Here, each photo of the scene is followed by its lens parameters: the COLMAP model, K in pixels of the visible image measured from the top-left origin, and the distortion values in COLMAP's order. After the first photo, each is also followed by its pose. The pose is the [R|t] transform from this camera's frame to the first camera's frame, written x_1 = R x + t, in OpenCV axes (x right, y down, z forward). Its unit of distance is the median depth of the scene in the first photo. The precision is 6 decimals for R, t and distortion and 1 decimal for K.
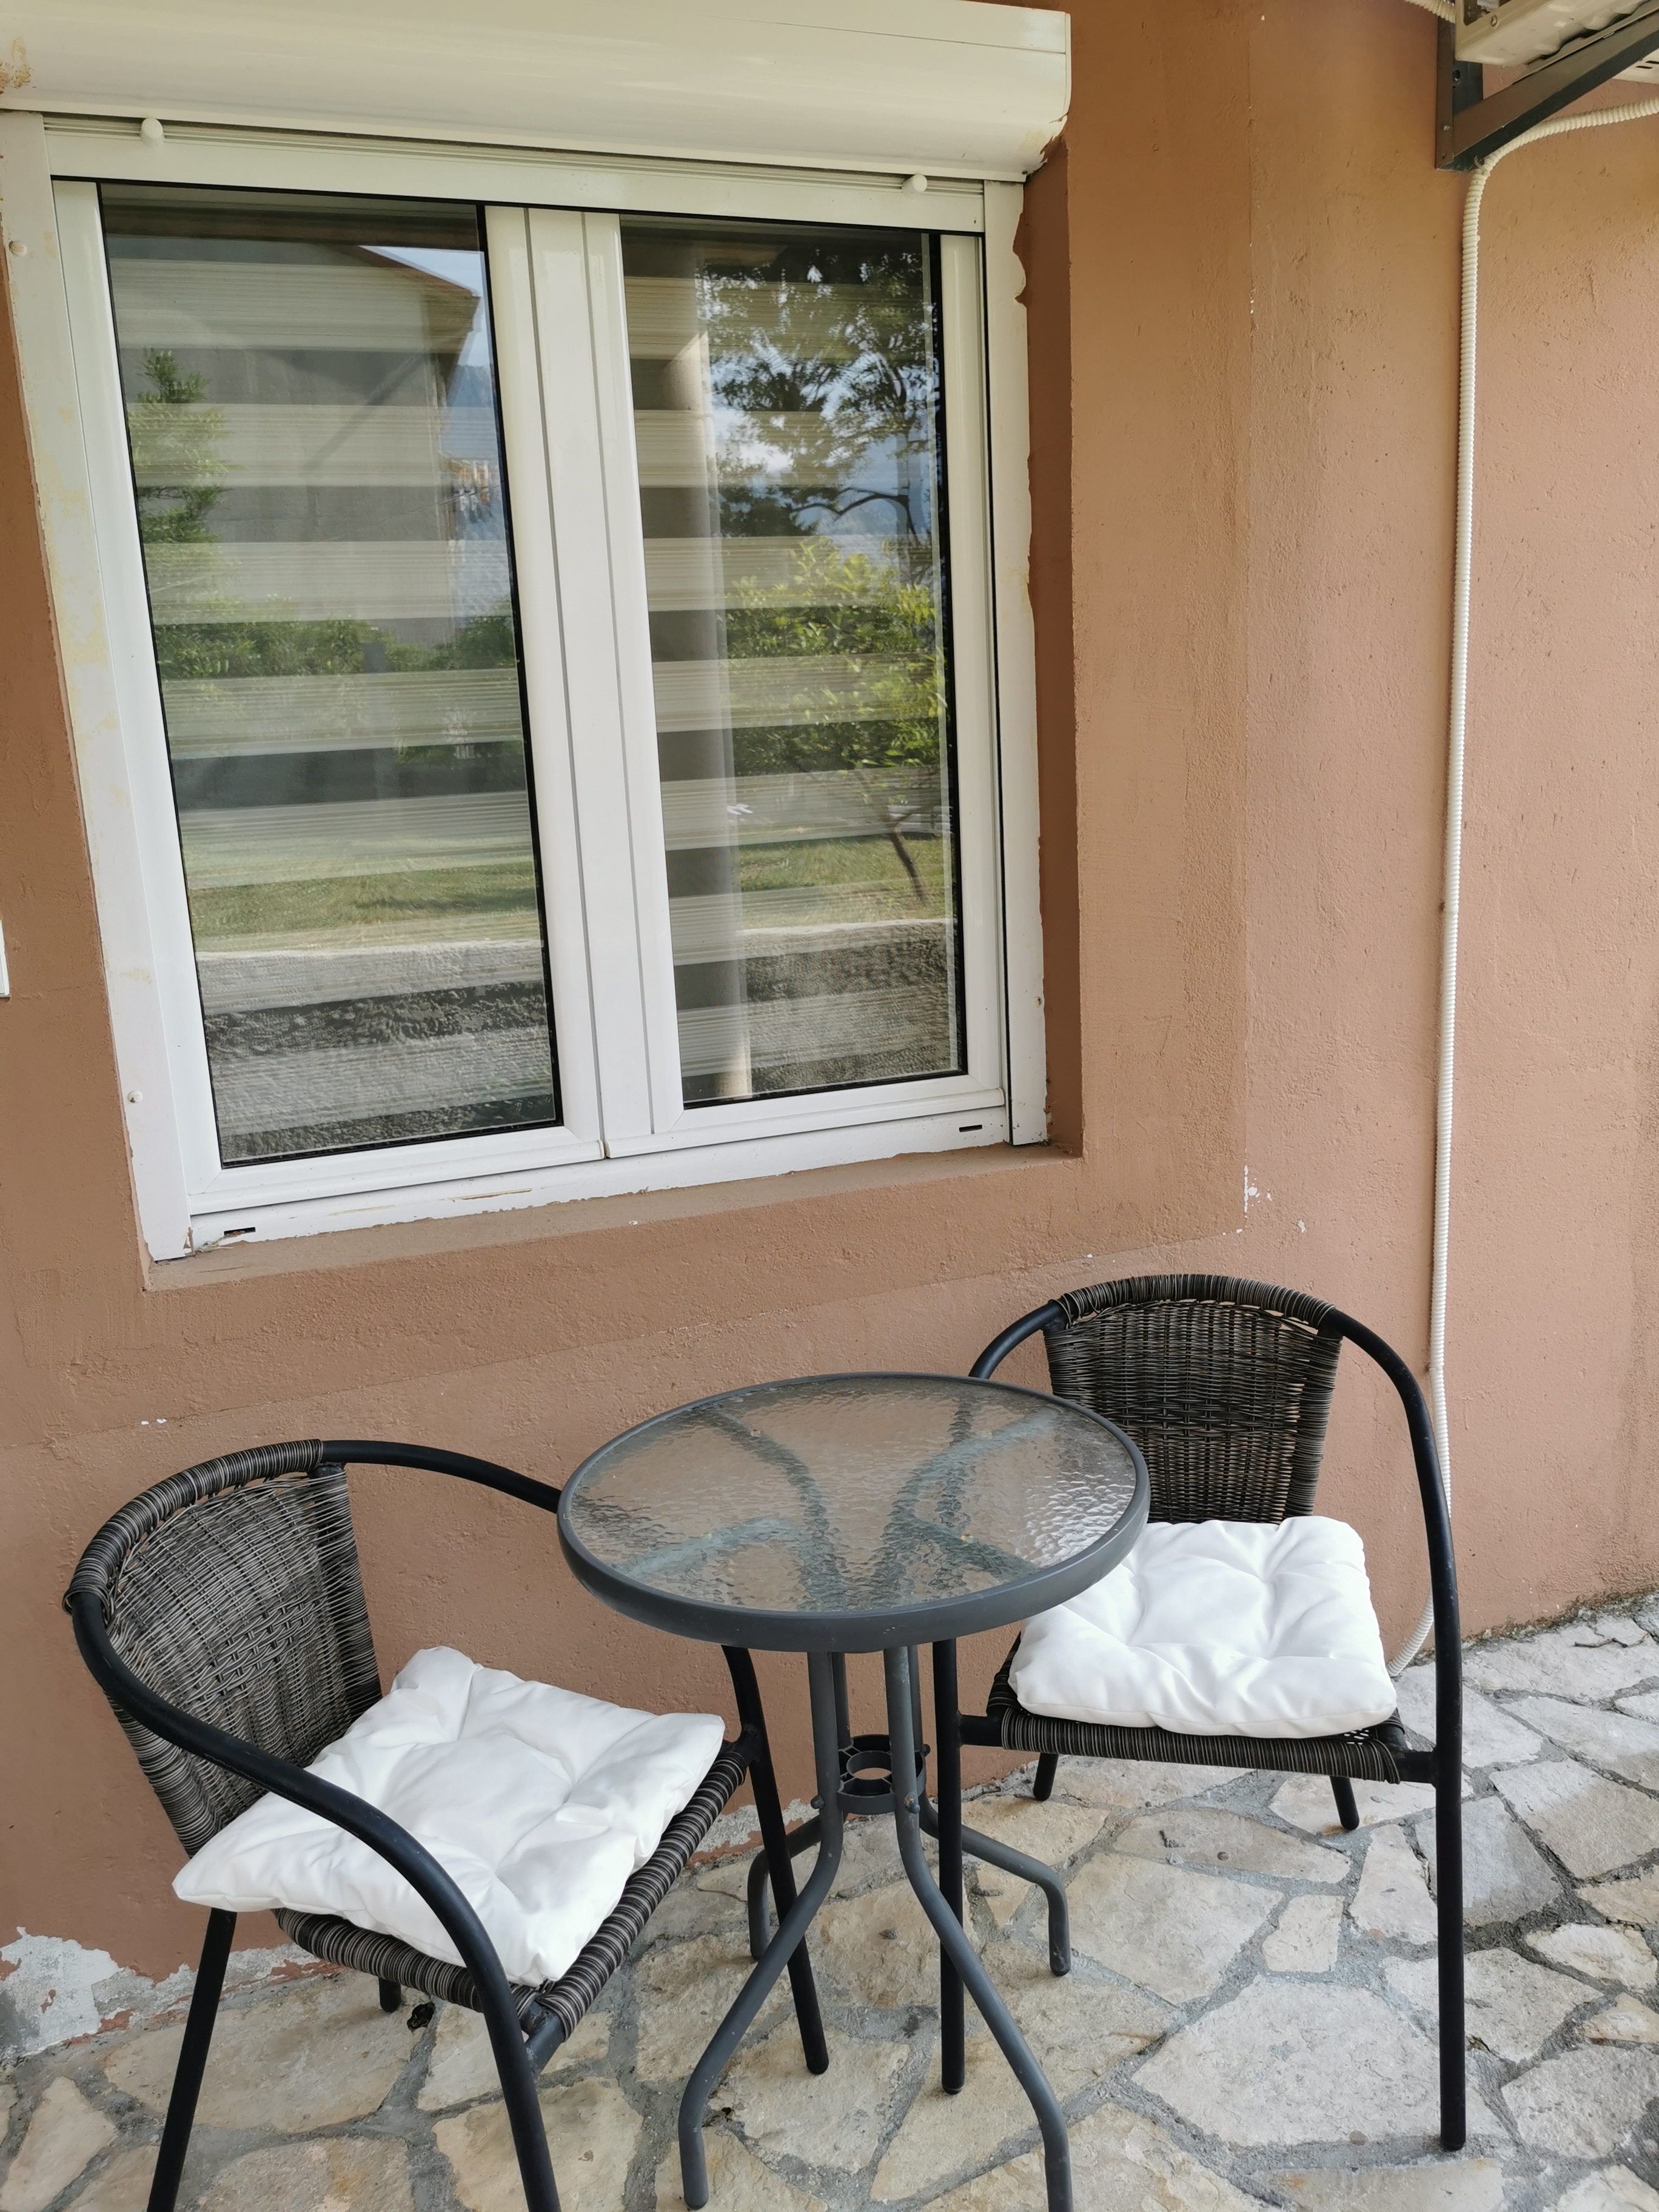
lens RADIAL K [[1691.7, 0, 832.0], [0, 1691.7, 1105.5], [0, 0, 1]] dist [0.027257, -0.046051]
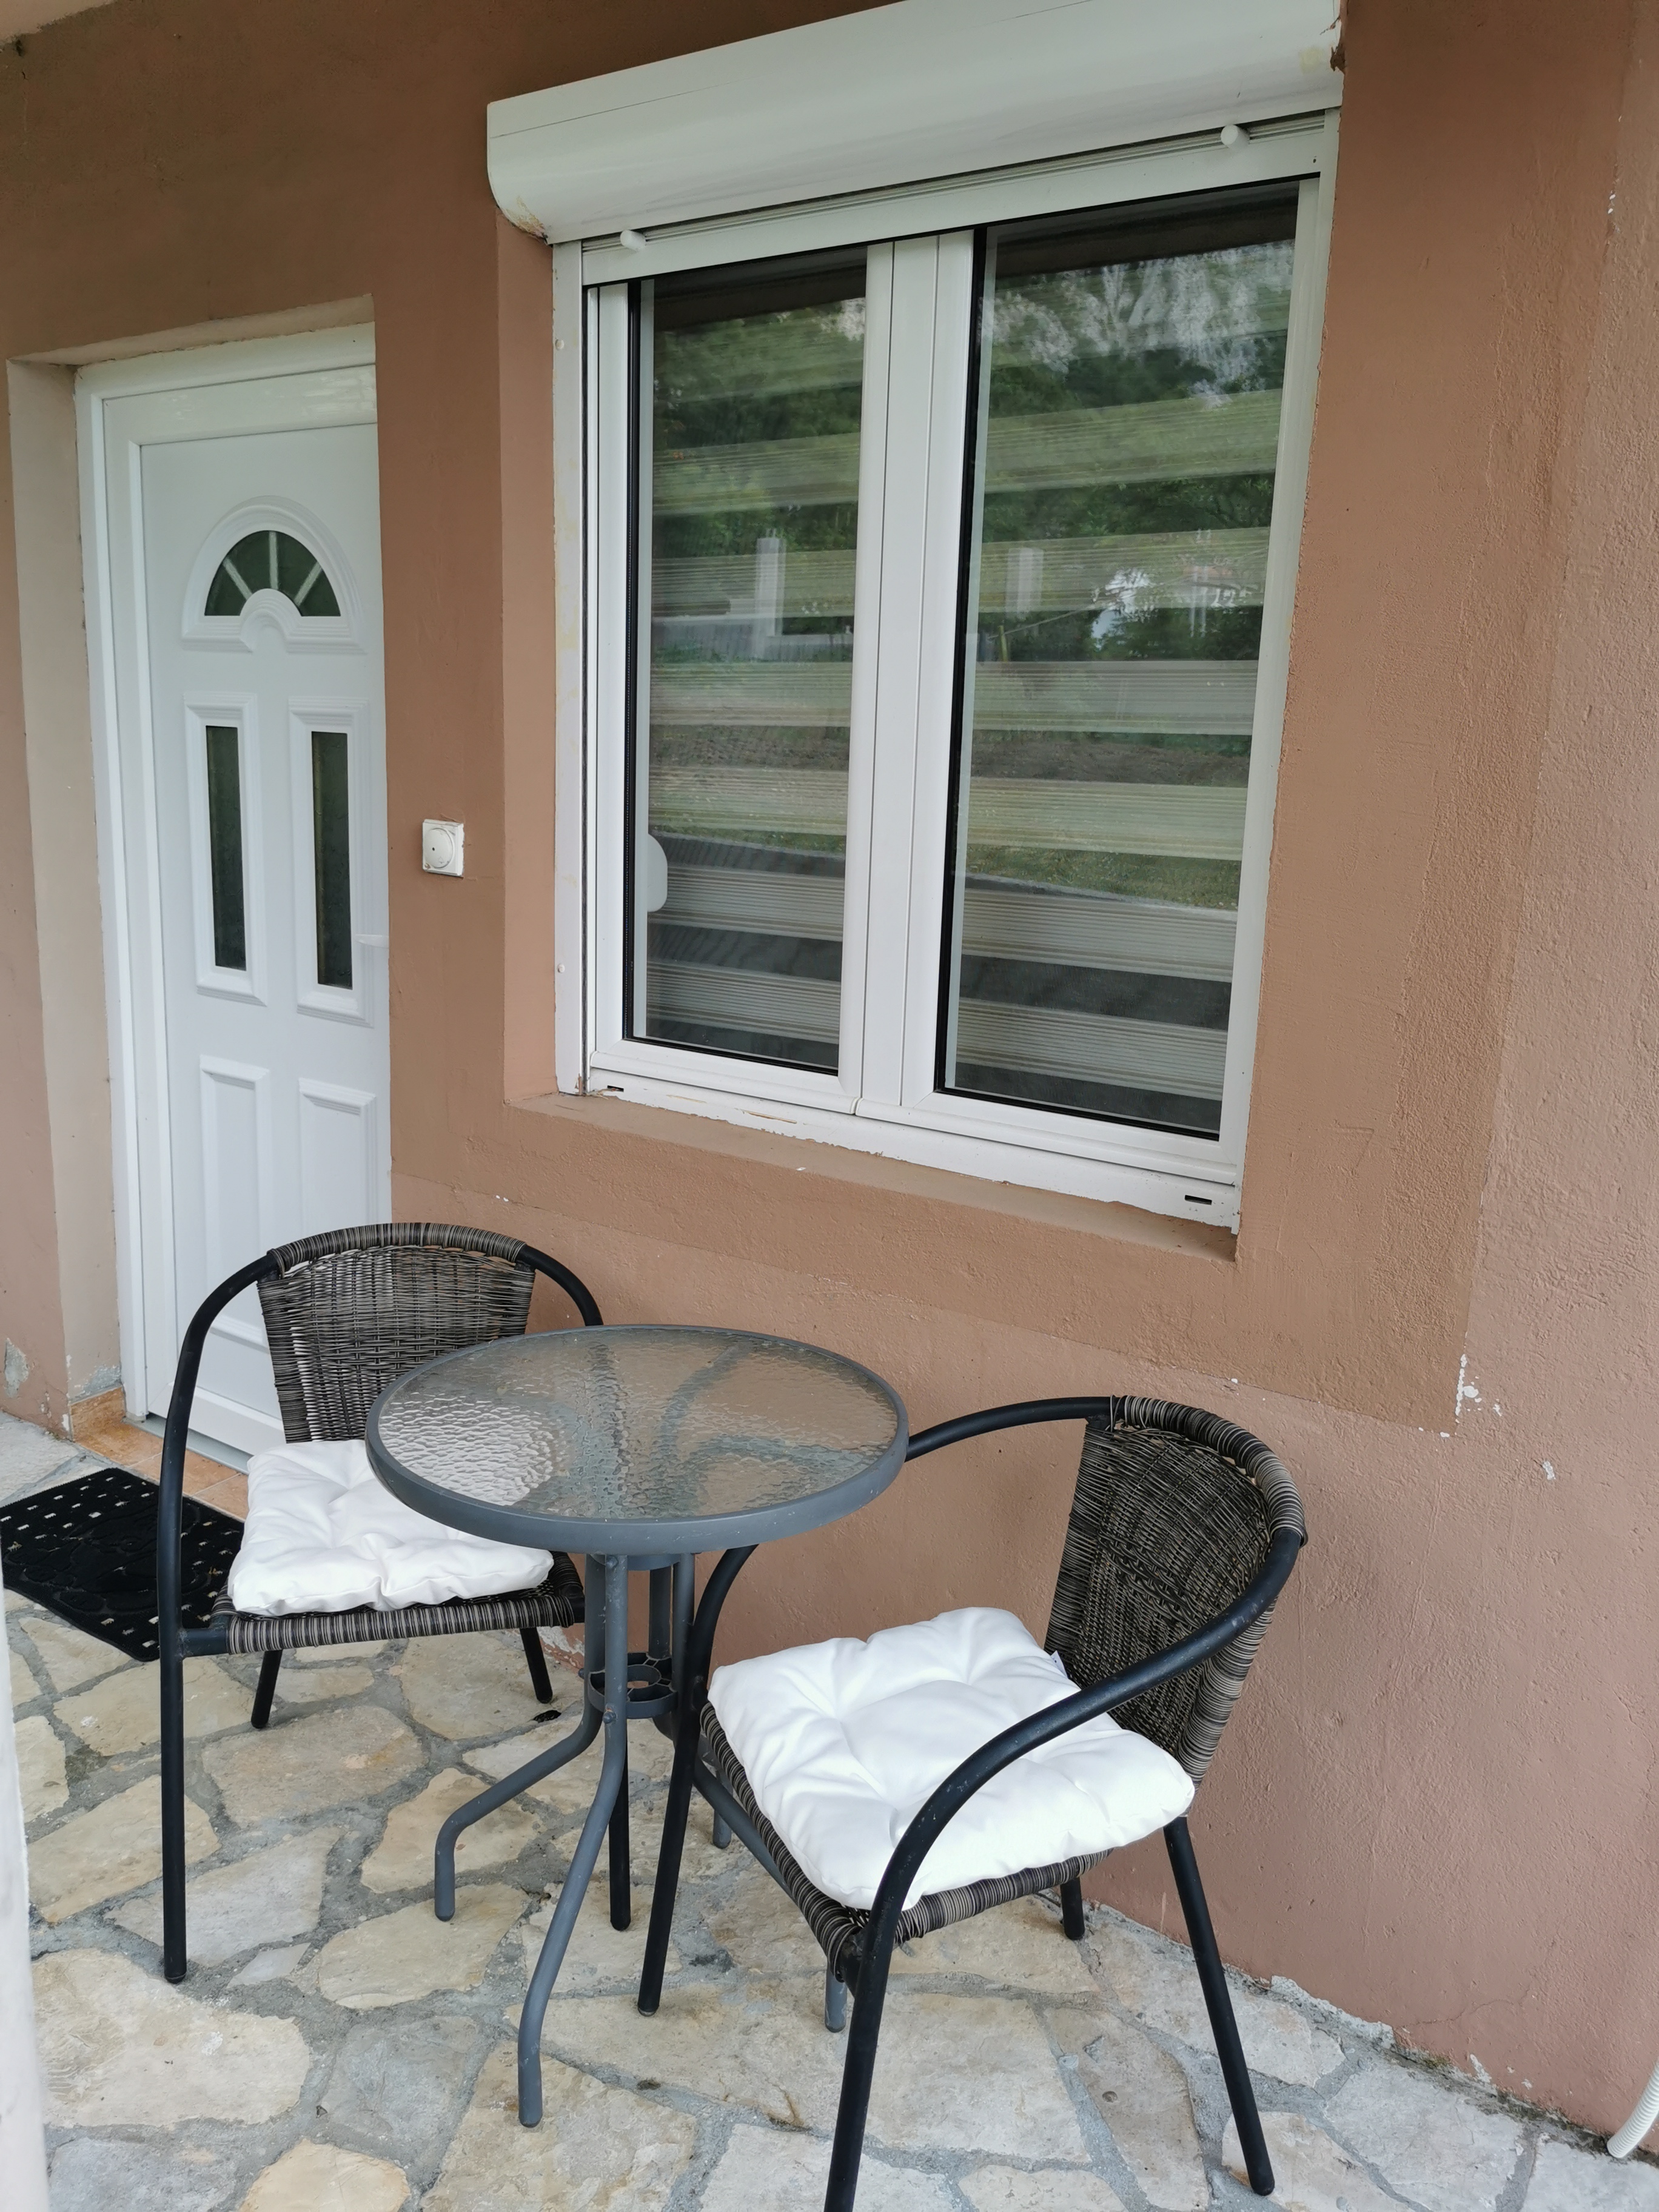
lens RADIAL K [[1691.7, 0, 822.8], [0, 1691.7, 1109.6], [0, 0, 1]] dist [0.027257, -0.046051]
pose [[0.551593, 0.245671, -0.797114, 0.731576], [-0.233945, 0.962851, 0.134864, -0.115551], [0.800634, 0.112091, 0.588575, 0.347351]]
